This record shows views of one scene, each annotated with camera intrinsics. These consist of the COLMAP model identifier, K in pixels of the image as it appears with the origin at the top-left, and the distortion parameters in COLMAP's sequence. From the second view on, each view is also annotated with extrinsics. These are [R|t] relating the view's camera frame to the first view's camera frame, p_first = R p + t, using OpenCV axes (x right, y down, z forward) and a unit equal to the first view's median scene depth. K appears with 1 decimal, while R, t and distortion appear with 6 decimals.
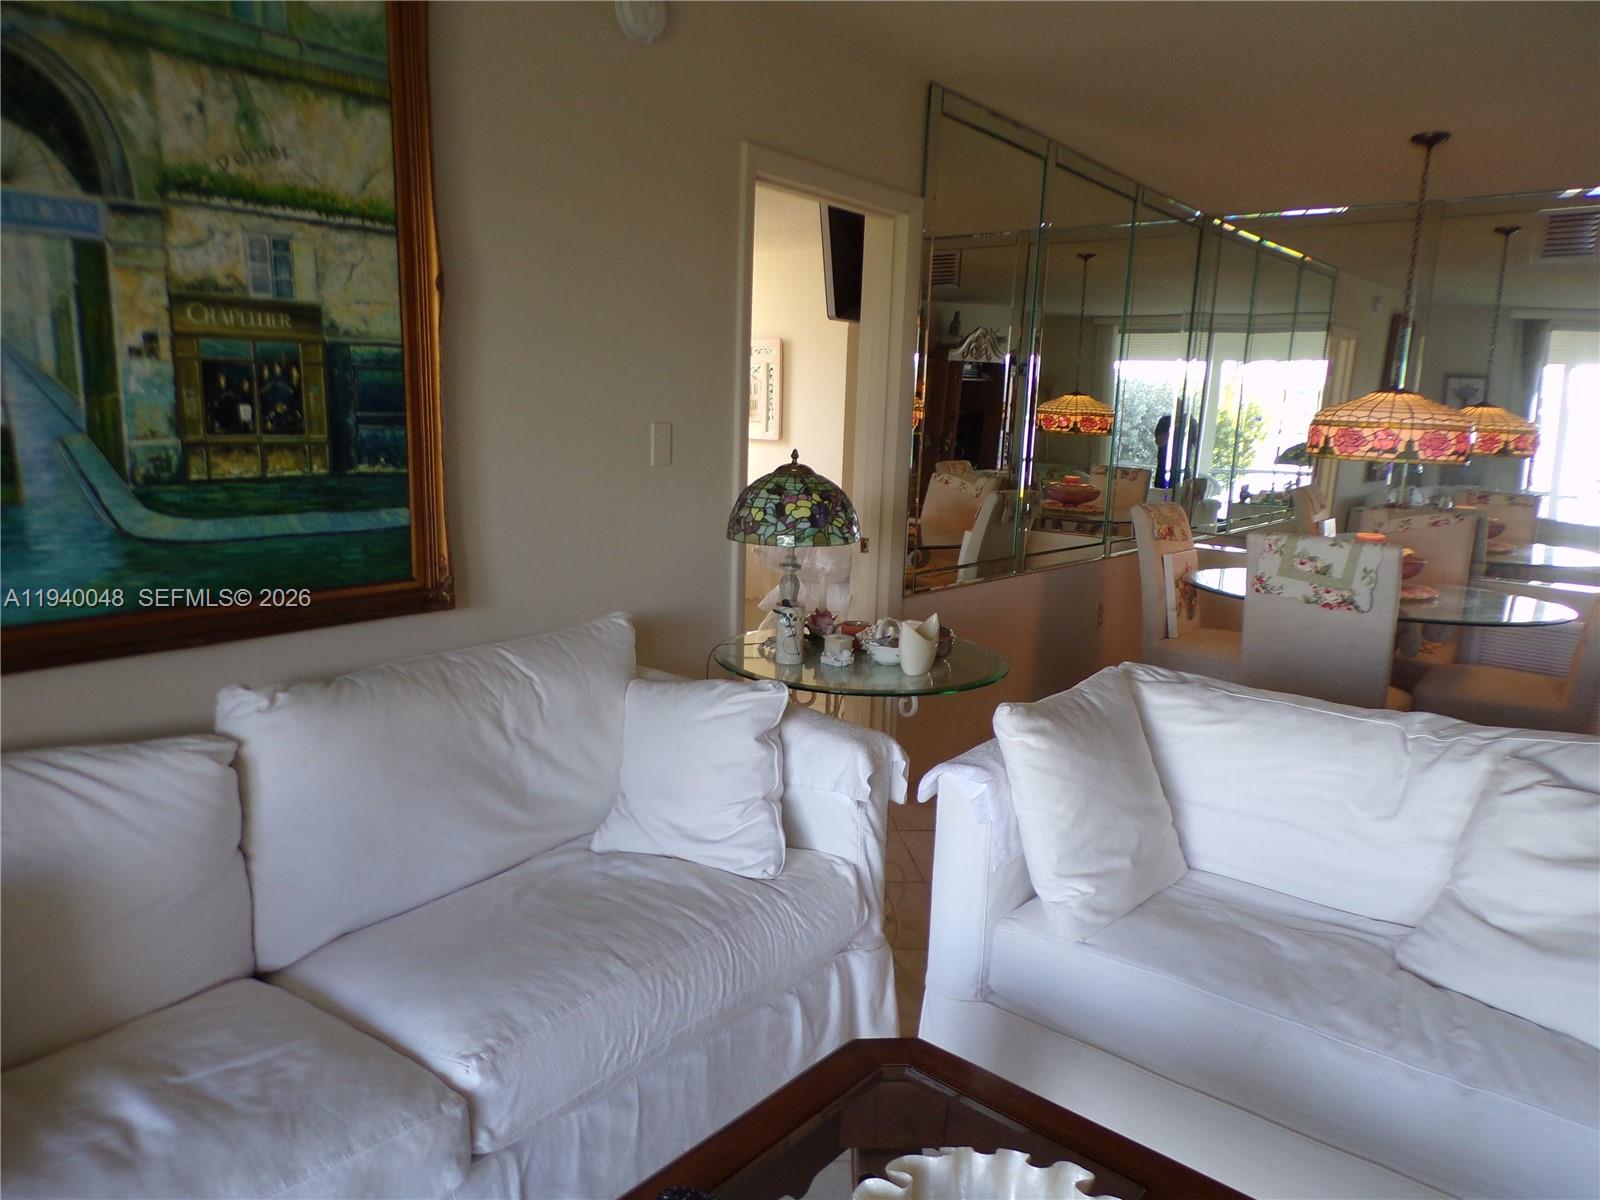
lens RADIAL K [[1078.3, 0, 805.5], [0, 1078.3, 600.7], [0, 0, 1]] dist [0.001810, 0.002855]
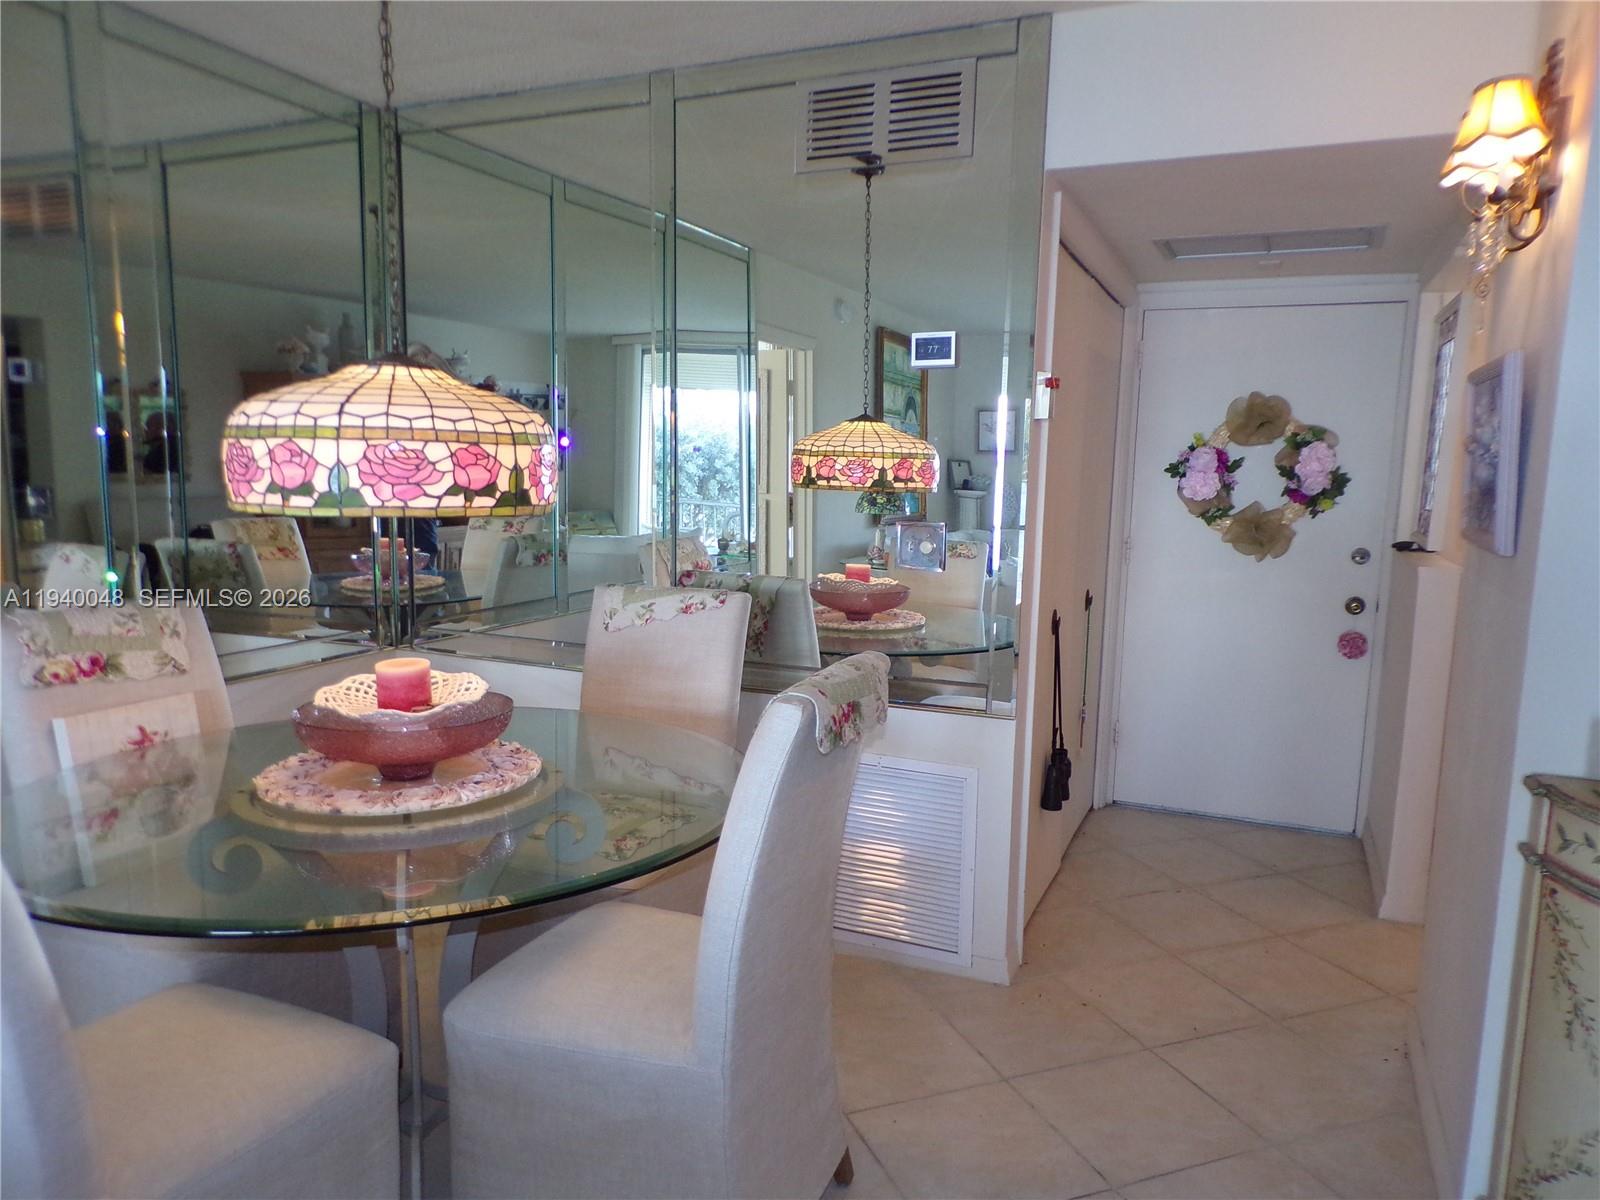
lens RADIAL K [[1078.3, 0, 802.5], [0, 1078.3, 608.6], [0, 0, 1]] dist [0.001810, 0.002855]
pose [[0.958505, -0.053604, 0.279989, 0.040111], [0.062186, 0.997825, -0.021853, -0.004620], [-0.278209, 0.038358, 0.959754, 0.035260]]
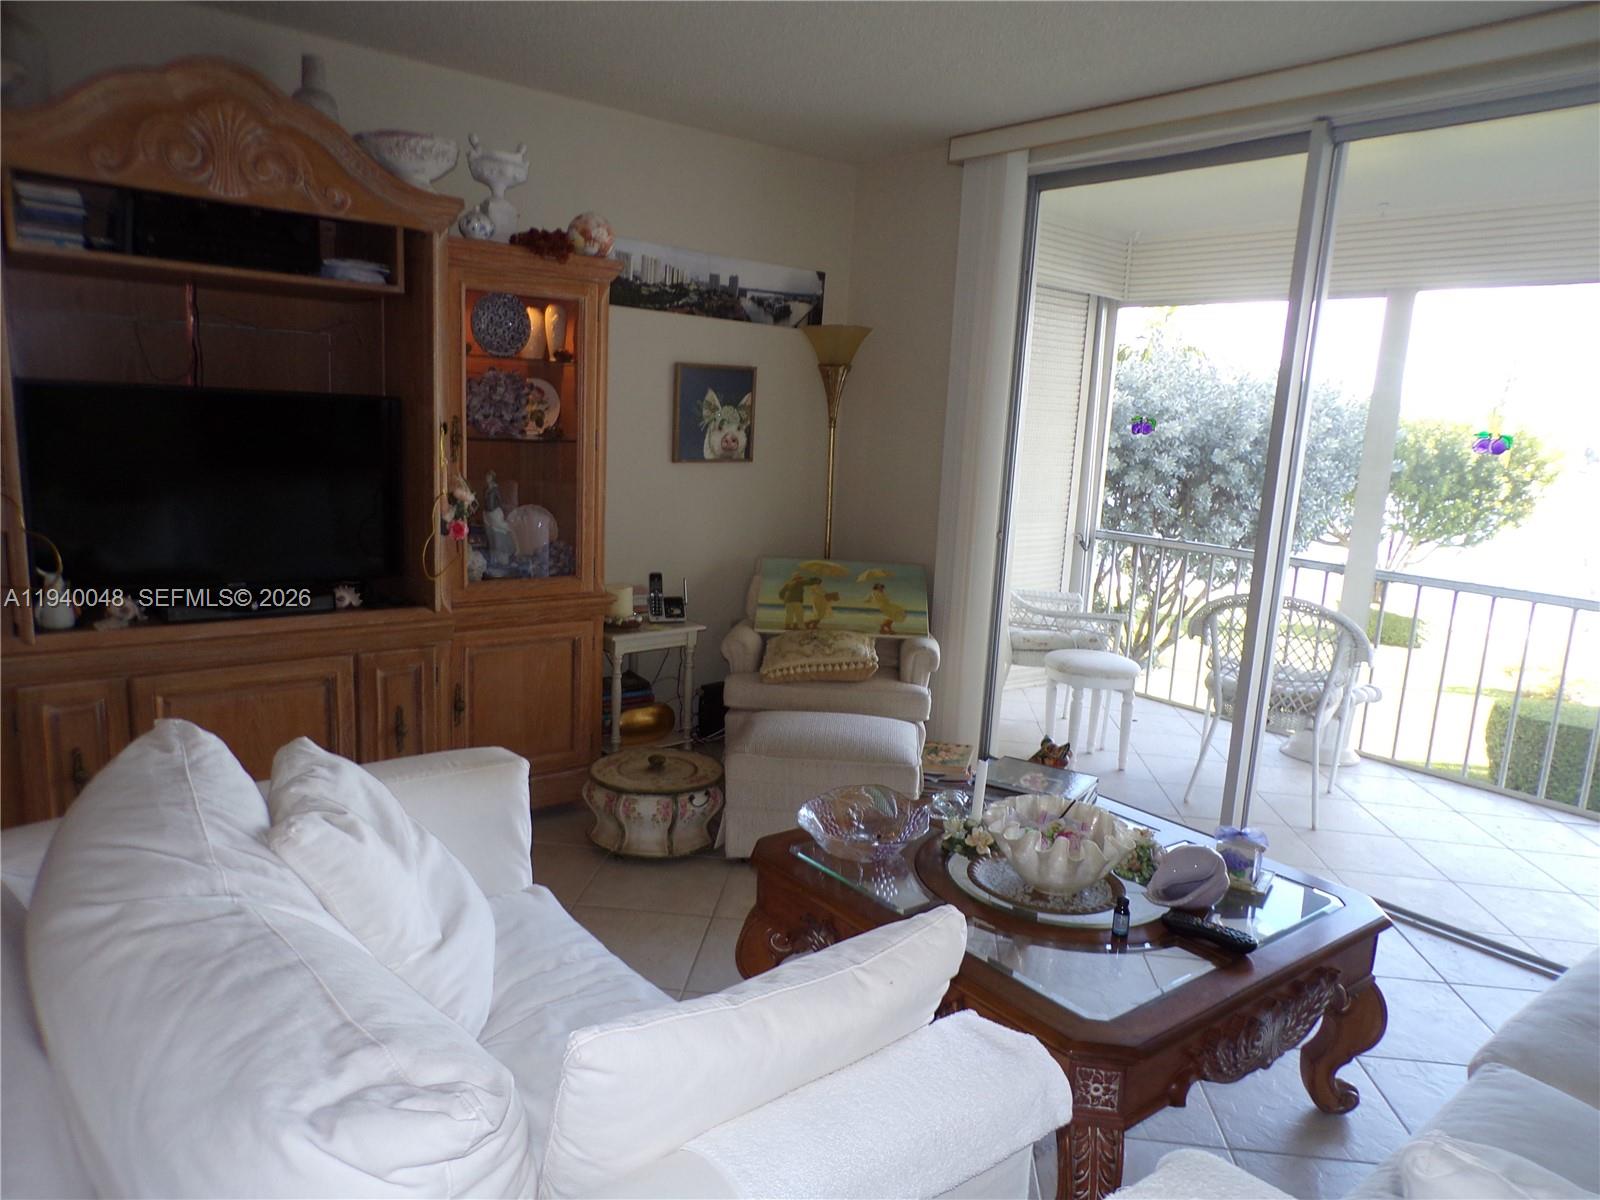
lens RADIAL K [[1078.3, 0, 795.1], [0, 1078.3, 606.0], [0, 0, 1]] dist [0.001810, 0.002855]
pose [[0.986010, 0.051770, -0.158443, 0.062034], [-0.053036, 0.998585, -0.003772, -0.021955], [0.158023, 0.012122, 0.987361, 0.130667]]
